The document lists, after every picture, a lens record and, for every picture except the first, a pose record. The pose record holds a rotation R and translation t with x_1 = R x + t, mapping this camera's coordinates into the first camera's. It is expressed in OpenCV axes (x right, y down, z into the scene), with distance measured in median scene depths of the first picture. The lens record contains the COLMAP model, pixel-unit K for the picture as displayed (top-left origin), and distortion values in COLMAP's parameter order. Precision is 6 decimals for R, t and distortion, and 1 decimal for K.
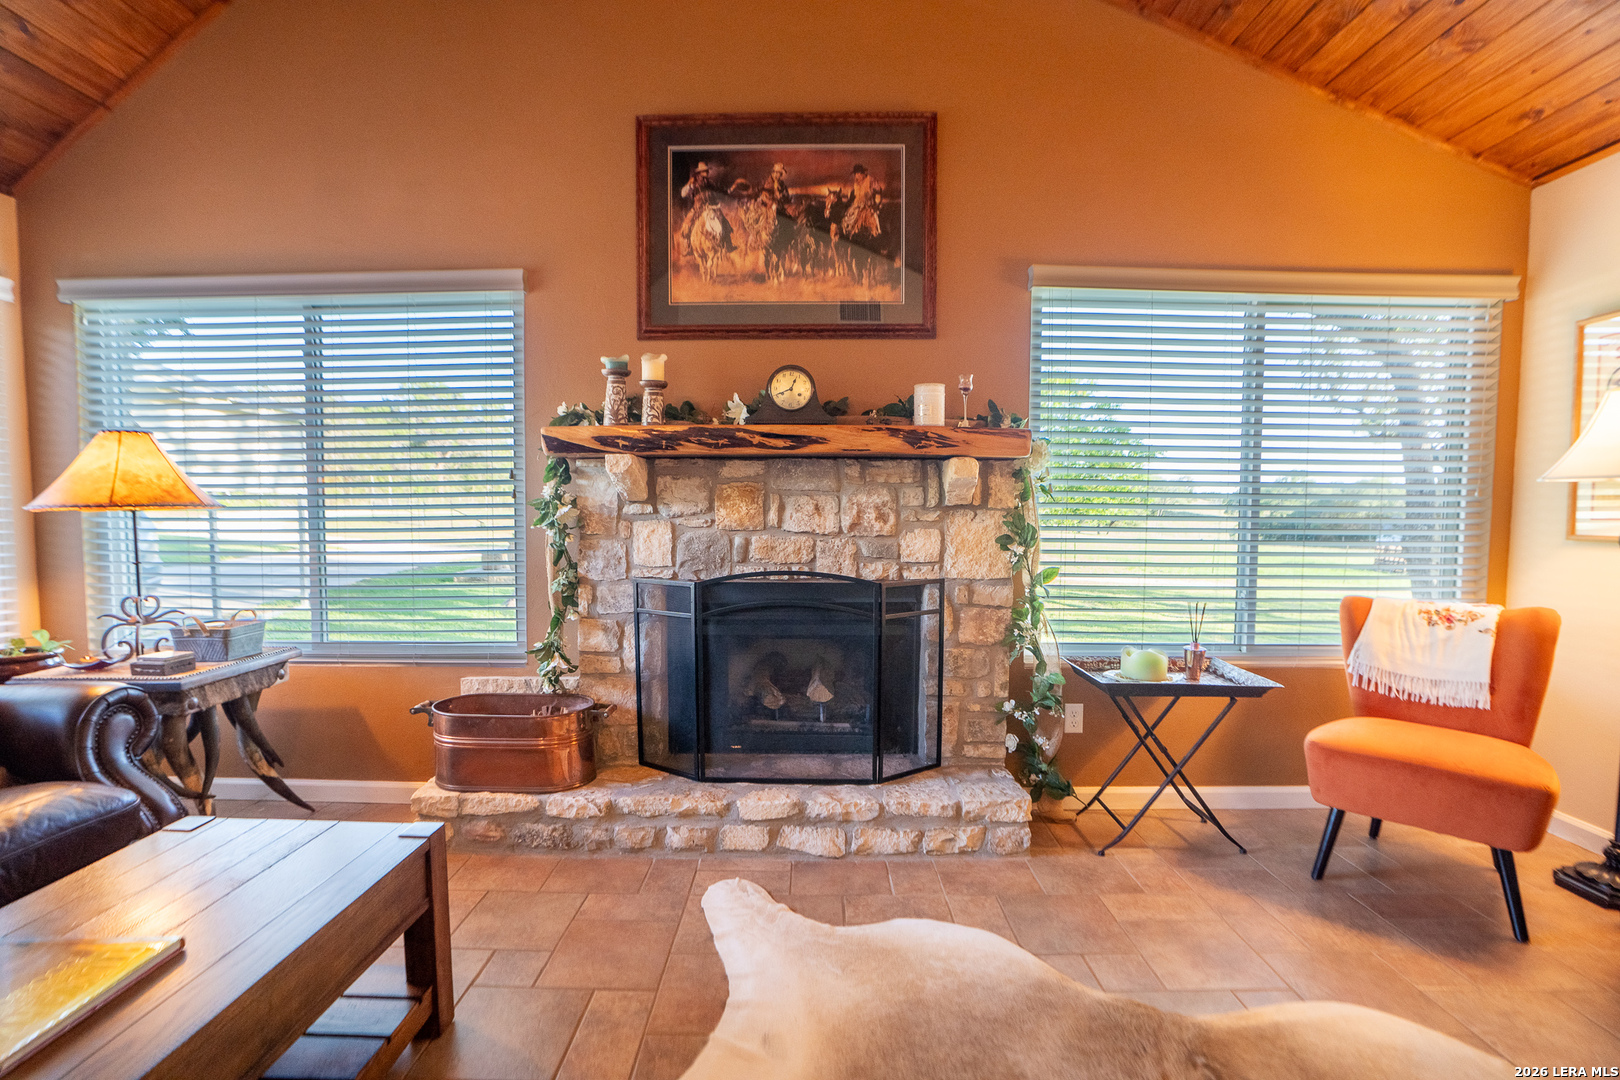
lens RADIAL K [[755.0, 0, 802.7], [0, 755.0, 549.9], [0, 0, 1]] dist [-0.051887, 0.016698]
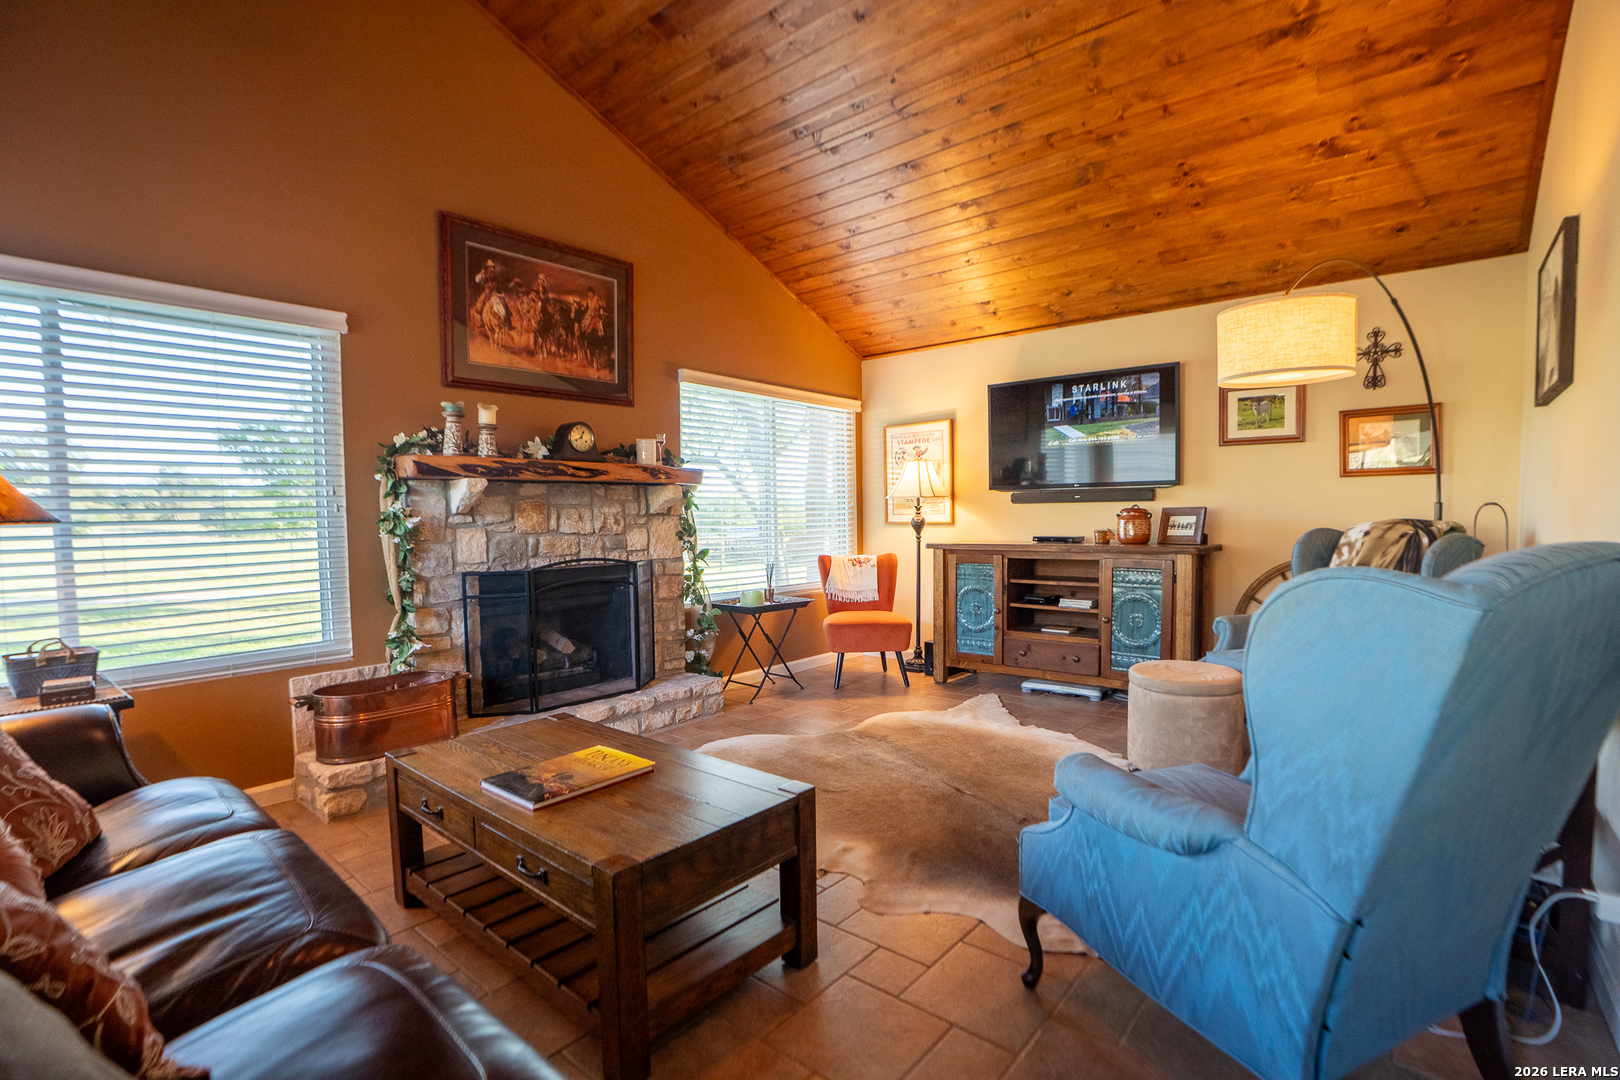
lens RADIAL K [[755.0, 0, 814.9], [0, 755.0, 541.3], [0, 0, 1]] dist [-0.051887, 0.016698]
pose [[0.633149, -0.040327, 0.772978, -0.822299], [0.055634, 0.998430, 0.006519, 0.008631], [-0.772028, 0.038877, 0.634399, -0.280209]]
